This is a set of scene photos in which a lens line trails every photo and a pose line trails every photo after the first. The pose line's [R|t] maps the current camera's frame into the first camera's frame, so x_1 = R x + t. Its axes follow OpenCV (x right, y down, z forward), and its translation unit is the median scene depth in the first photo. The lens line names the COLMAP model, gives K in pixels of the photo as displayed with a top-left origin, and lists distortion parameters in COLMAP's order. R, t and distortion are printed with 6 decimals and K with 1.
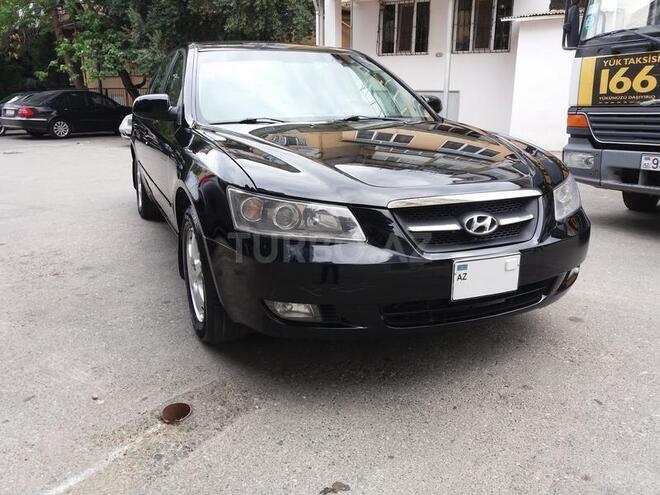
lens RADIAL K [[538.1, 0, 330.0], [0, 538.1, 247.5], [0, 0, 1]] dist [0.024642, -0.036451]
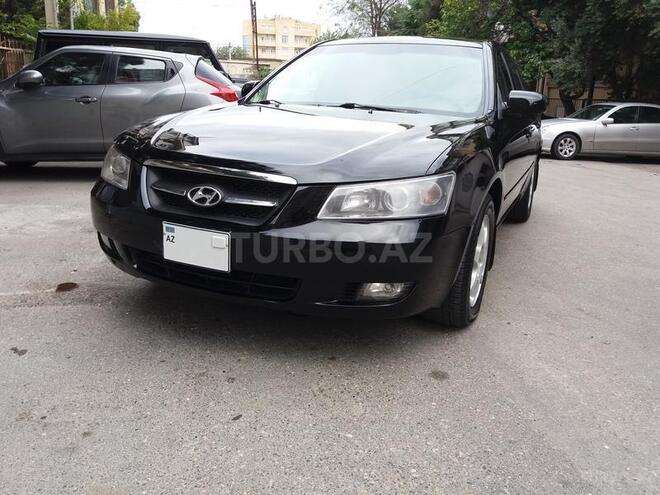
lens RADIAL K [[531.2, 0, 330.0], [0, 531.2, 247.5], [0, 0, 1]] dist [0.001233, -0.008892]
pose [[0.672718, 0.235316, -0.701481, 1.088161], [-0.247693, 0.964998, 0.086178, -0.087905], [0.697207, 0.115778, 0.707458, 0.442176]]
